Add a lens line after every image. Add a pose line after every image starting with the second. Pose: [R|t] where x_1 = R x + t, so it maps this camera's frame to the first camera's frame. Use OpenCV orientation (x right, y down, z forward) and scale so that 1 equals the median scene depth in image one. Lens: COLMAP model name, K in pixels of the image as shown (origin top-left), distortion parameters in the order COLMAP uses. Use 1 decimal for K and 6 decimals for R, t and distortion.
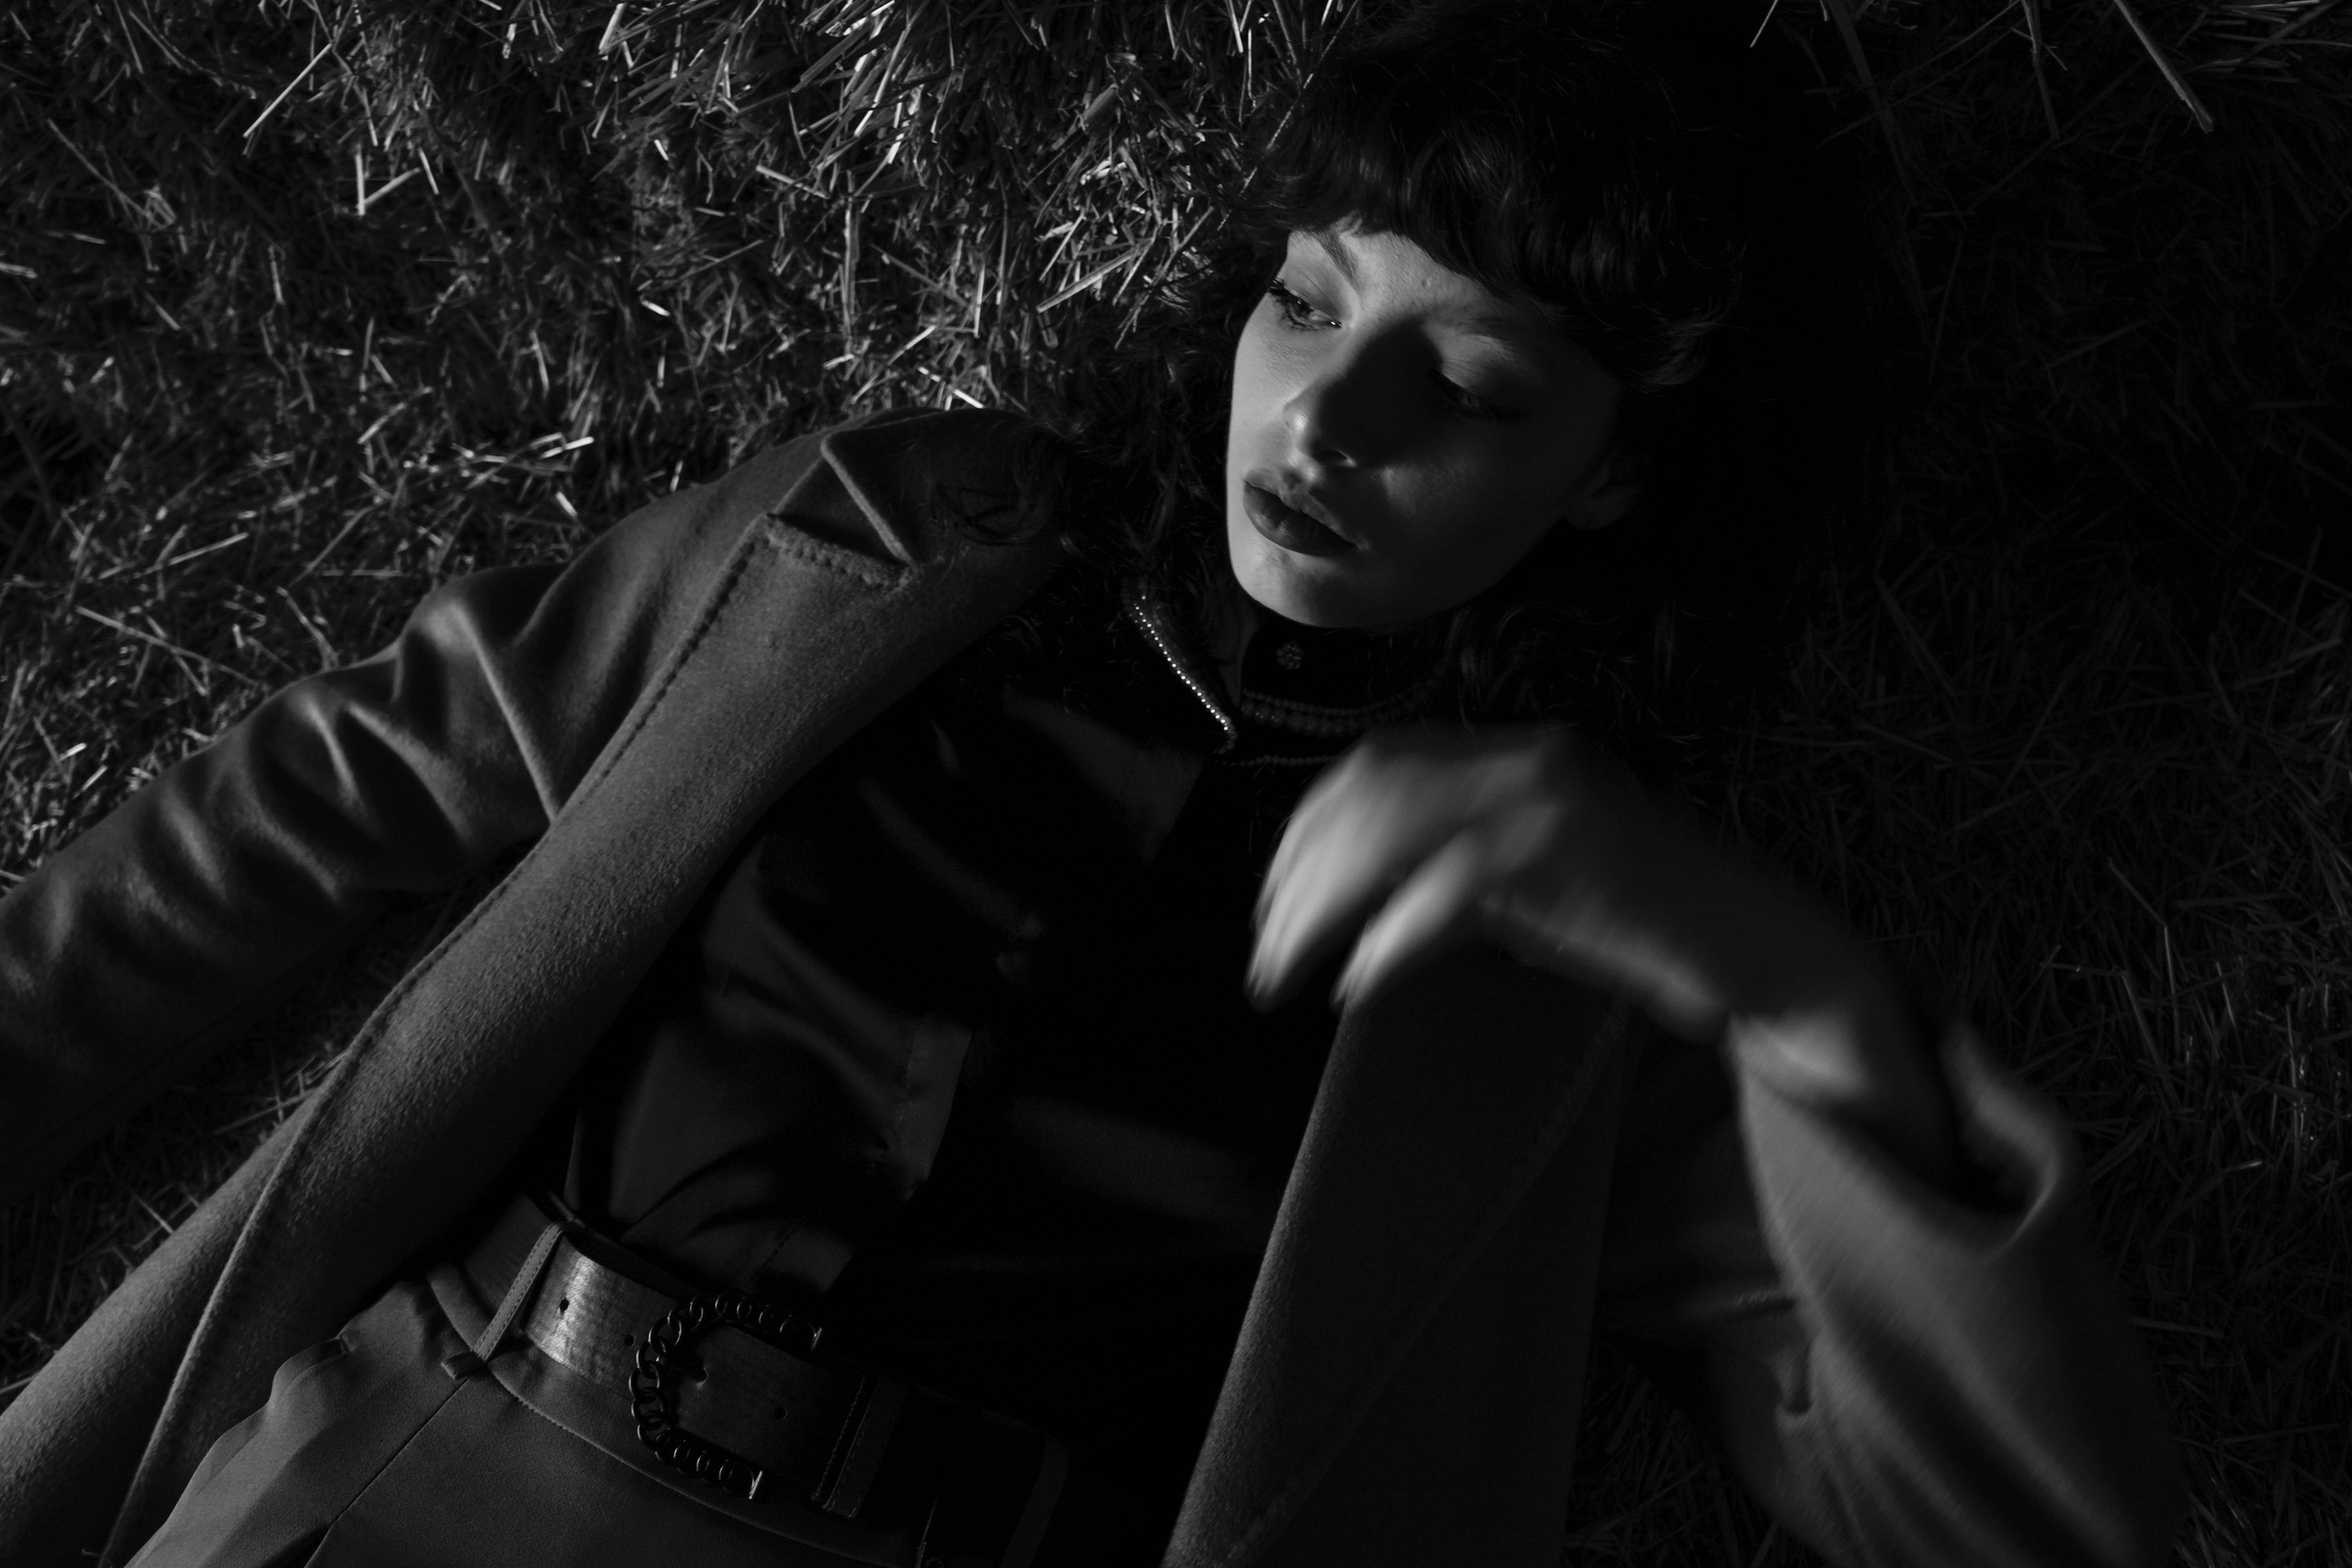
lens RADIAL K [[1871.6, 0, 1163.5], [0, 1871.6, 778.3], [0, 0, 1]] dist [-0.016367, 0.012542]
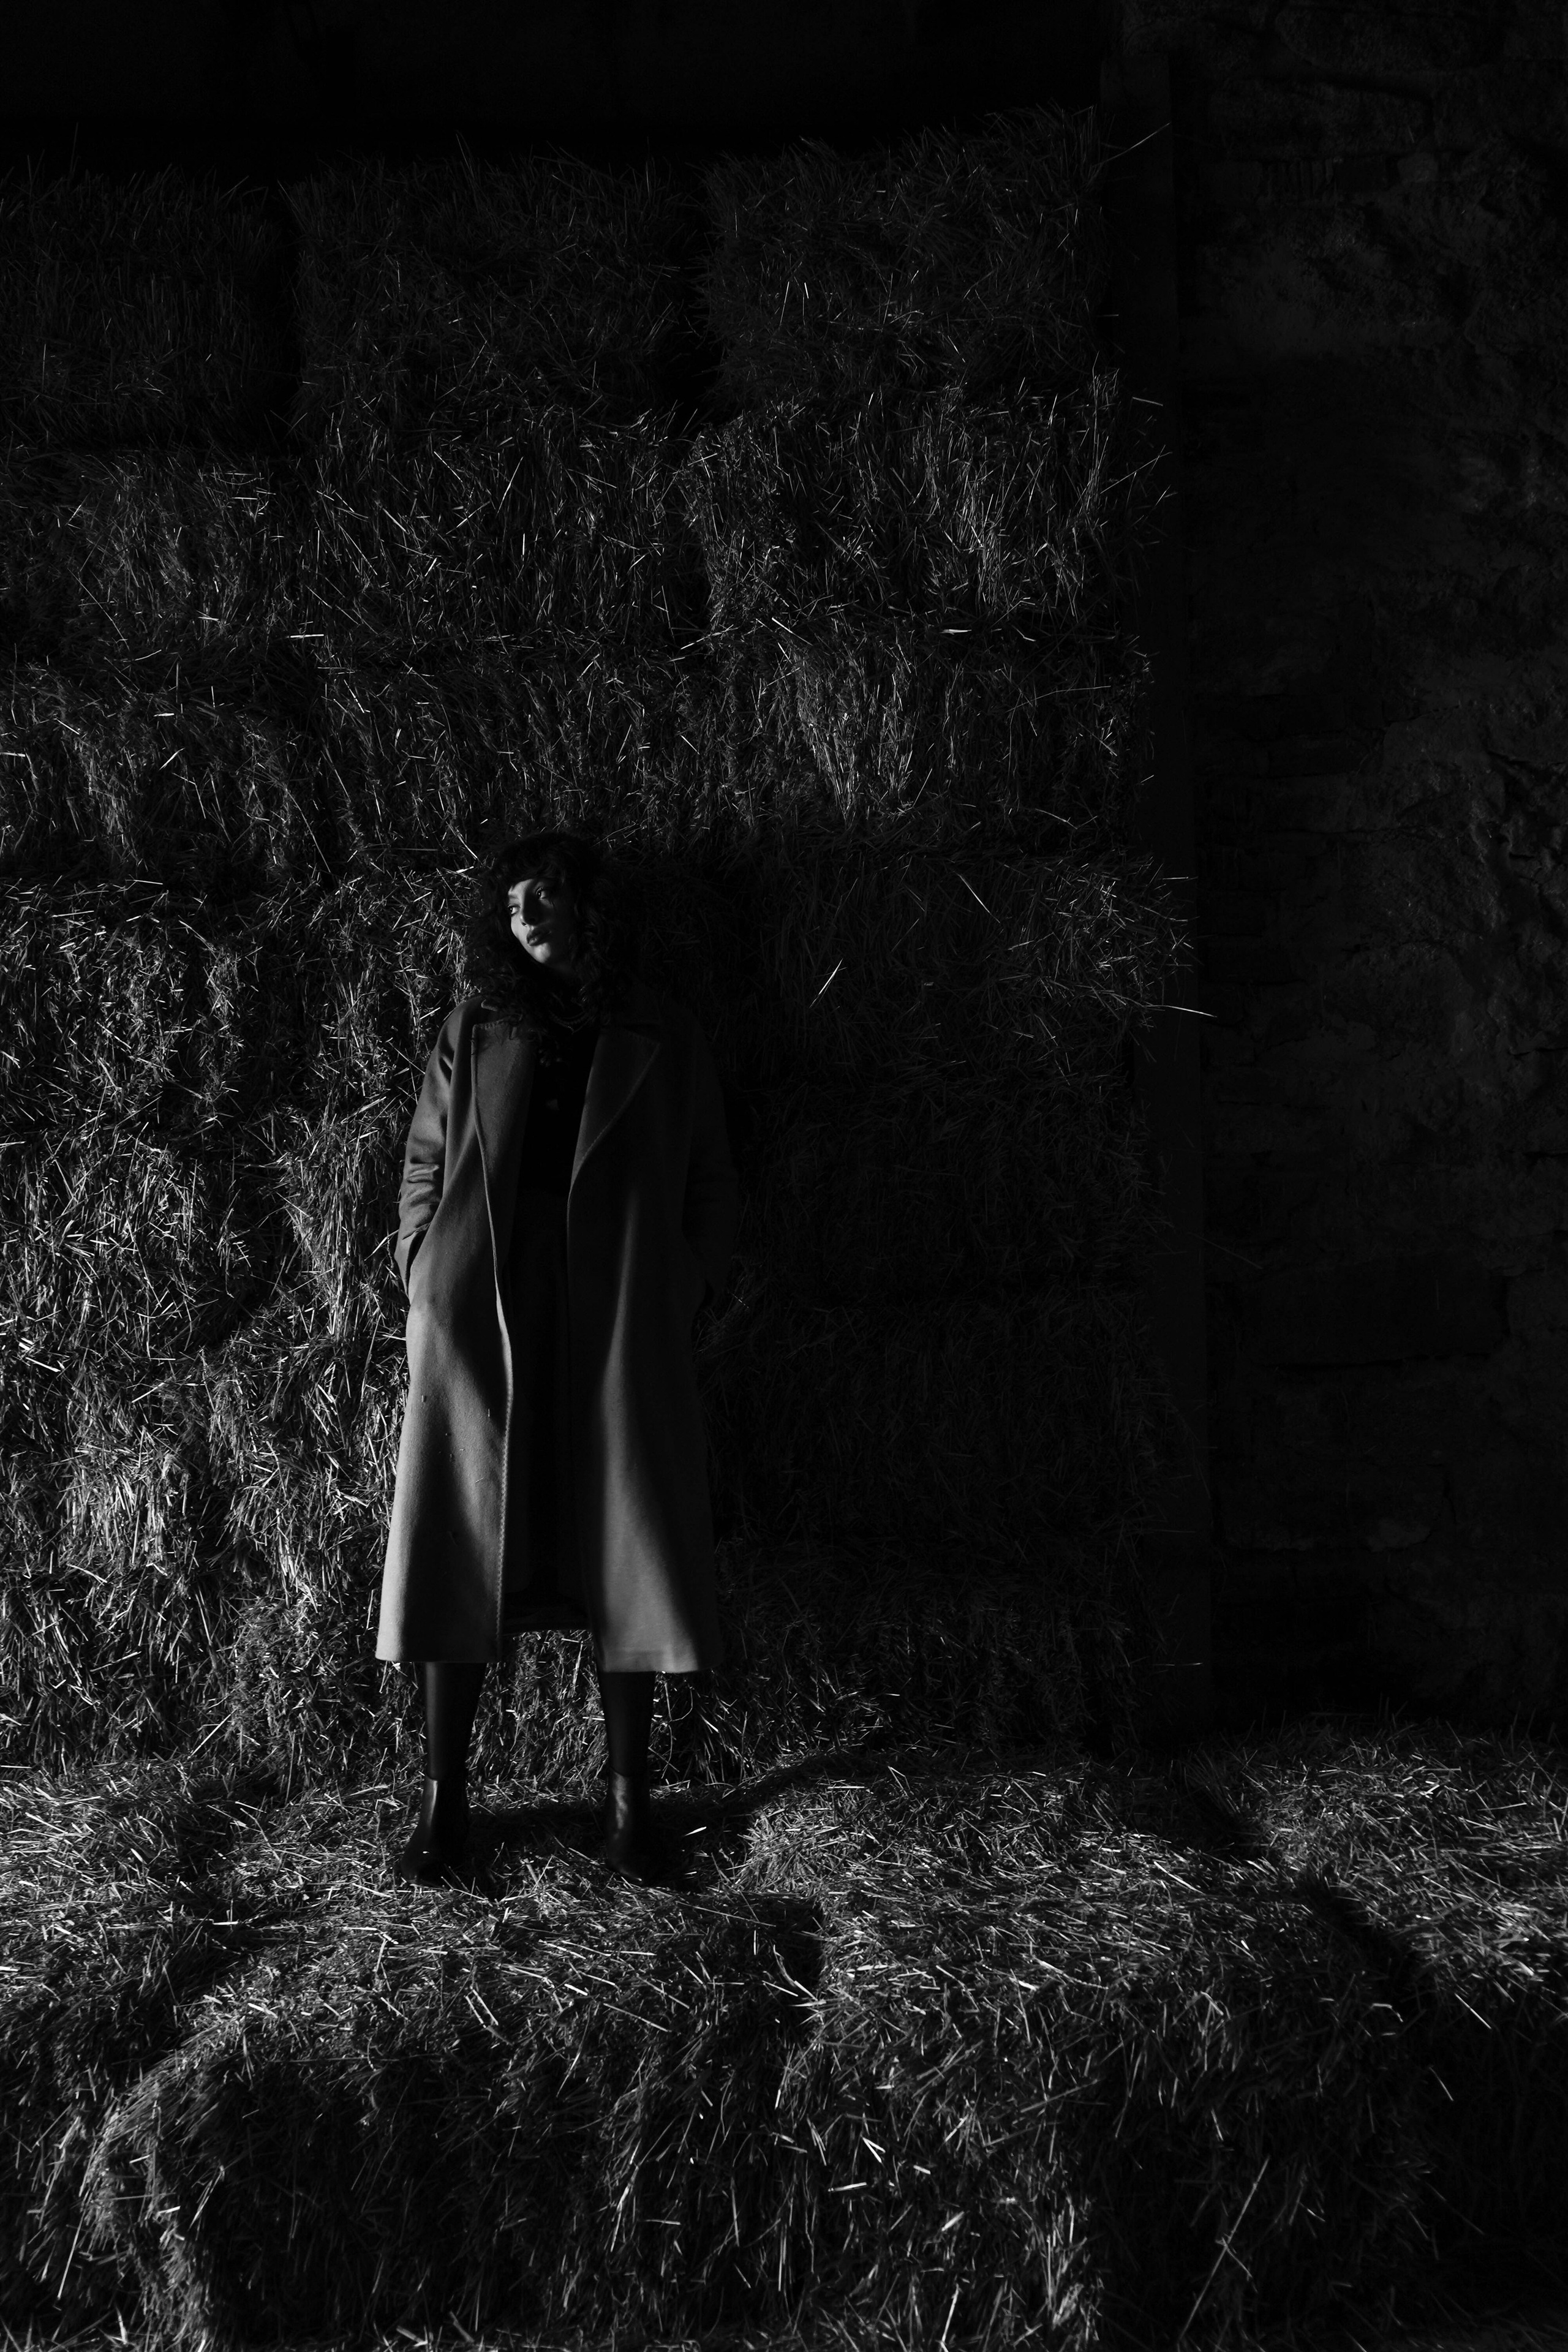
lens RADIAL K [[1871.8, 0, 788.1], [0, 1871.8, 1191.0], [0, 0, 1]] dist [-0.016367, 0.012542]
pose [[0.987964, 0.066973, 0.139434, -0.322460], [0.098240, 0.424607, -0.900032, 2.787889], [-0.119483, 0.902897, 0.412917, -1.582023]]
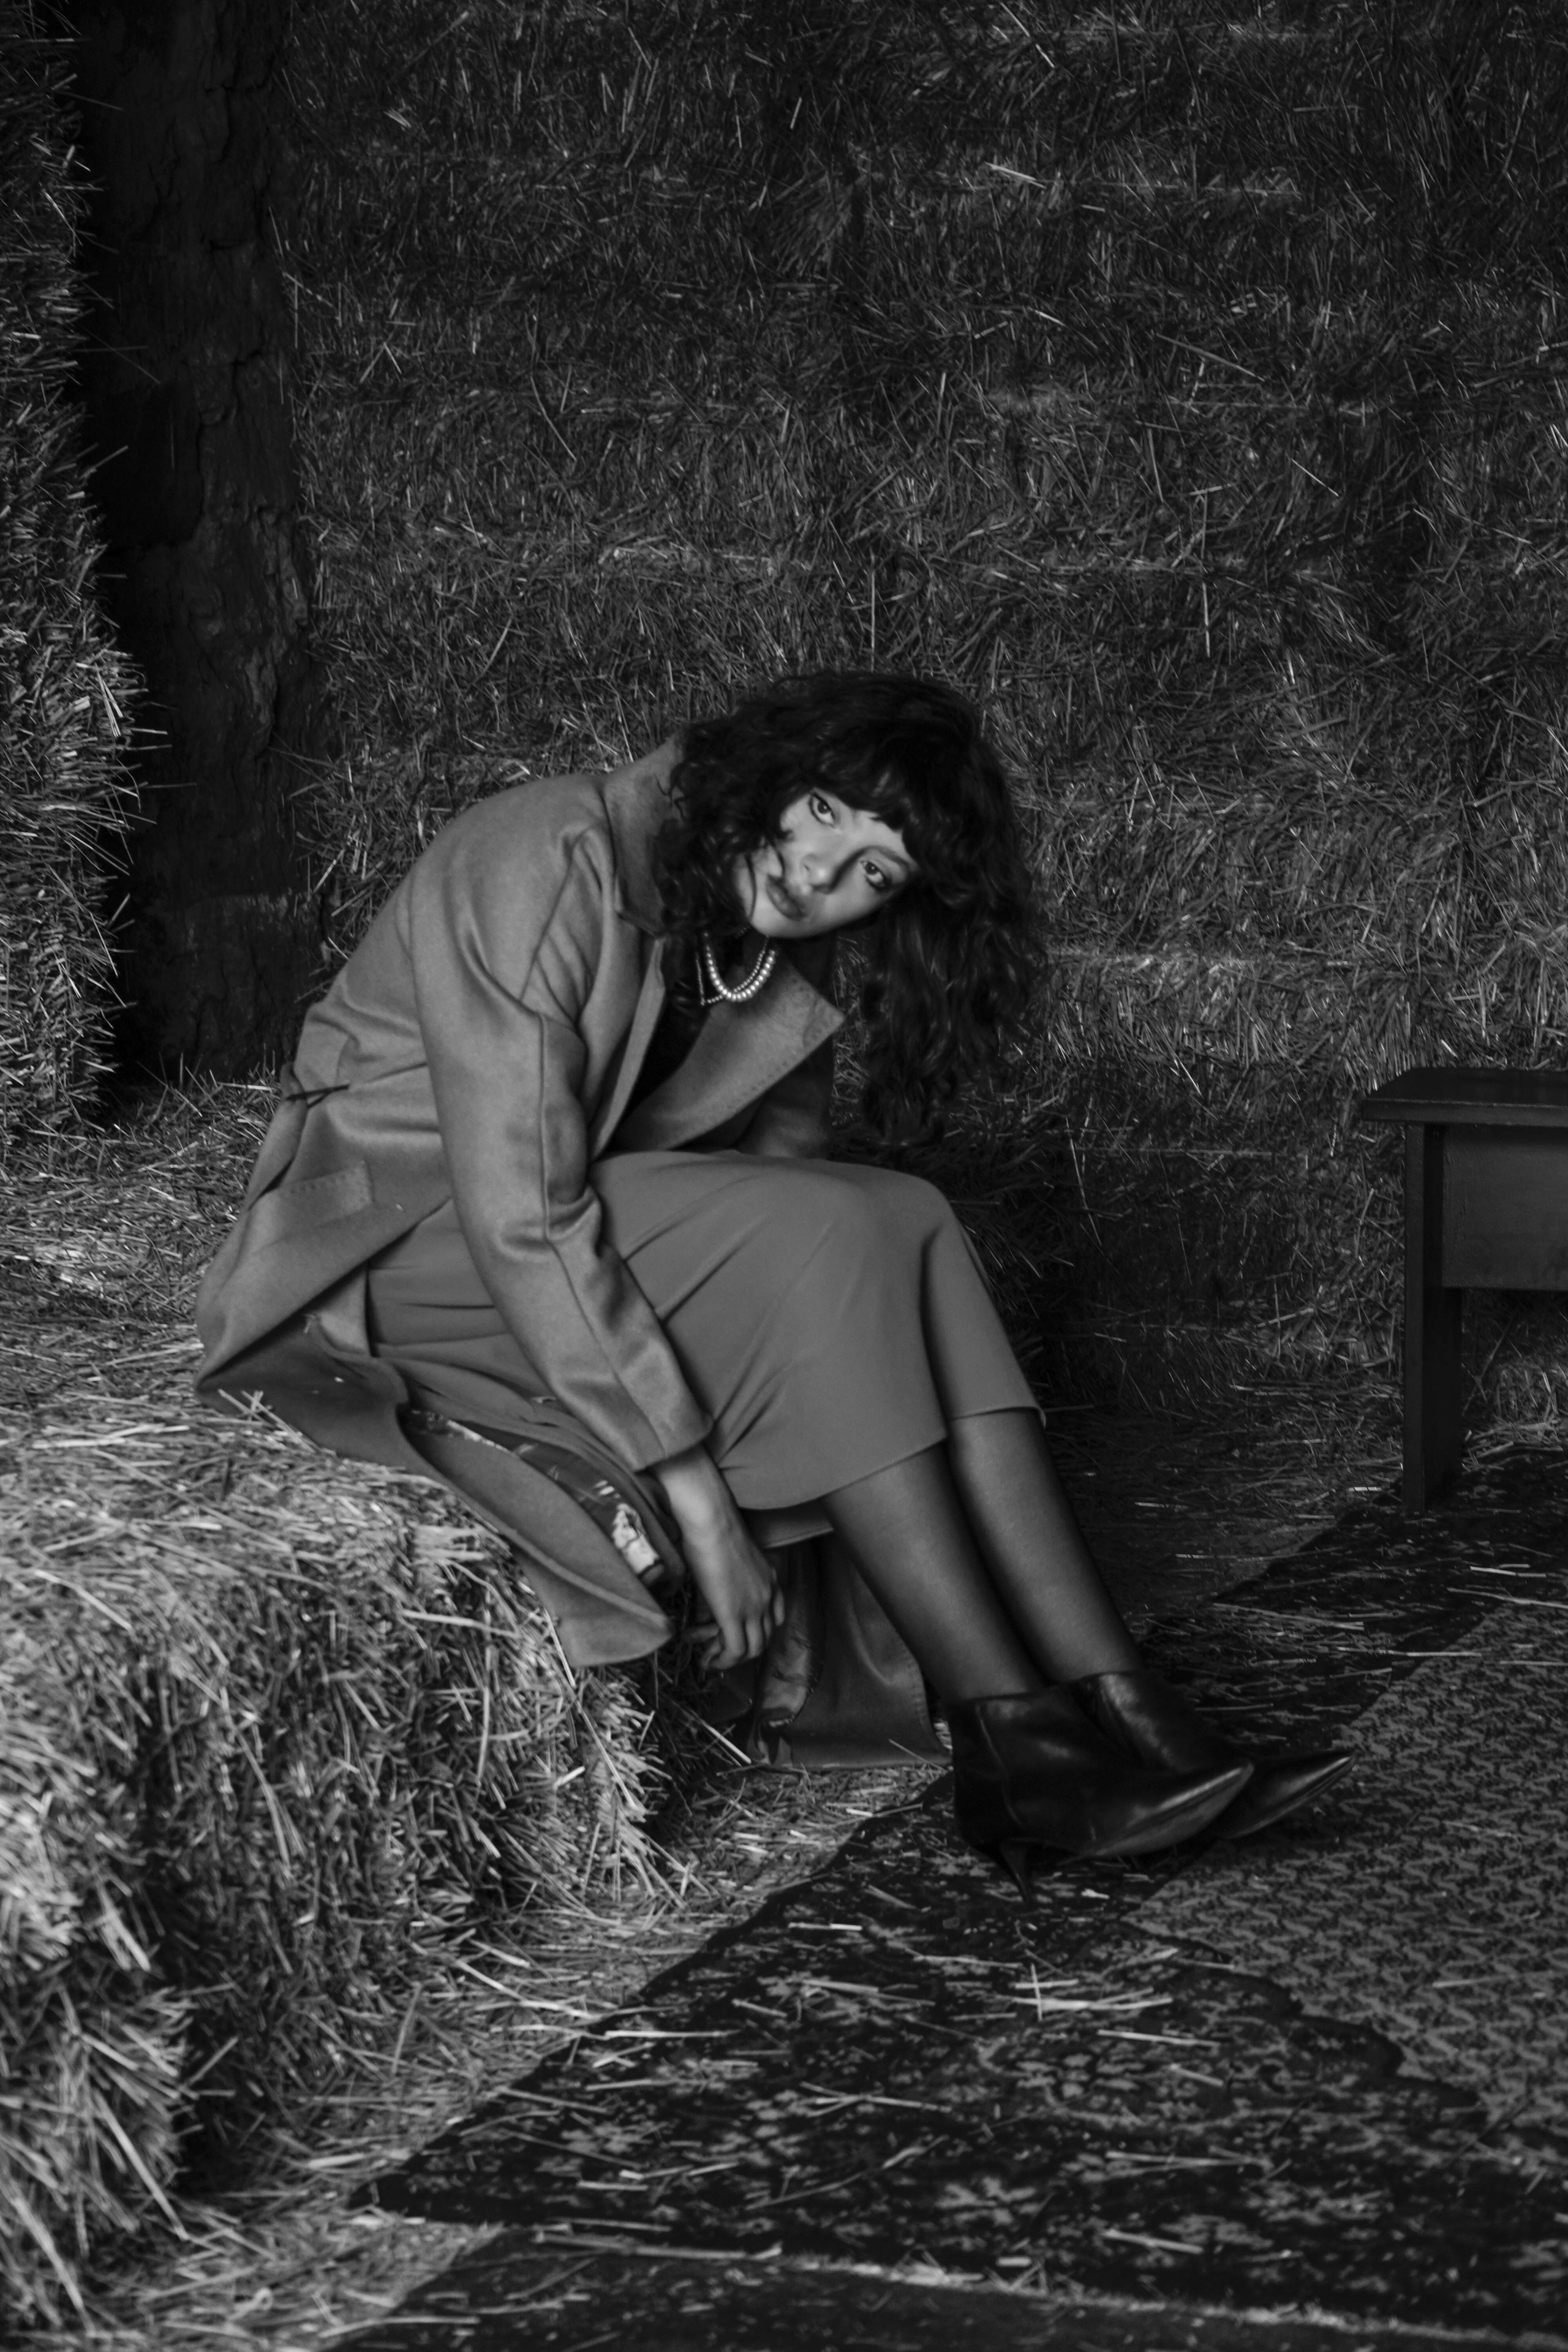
lens RADIAL K [[4705.6, 0, 784.5], [0, 4705.6, 1159.5], [0, 0, 1]] dist [-0.068872, 0.000000]
pose [[0.136262, -0.035434, 0.990039, -4.874170], [0.886133, 0.451190, -0.105813, 1.310152], [-0.442947, 0.891724, 0.092879, 0.025659]]
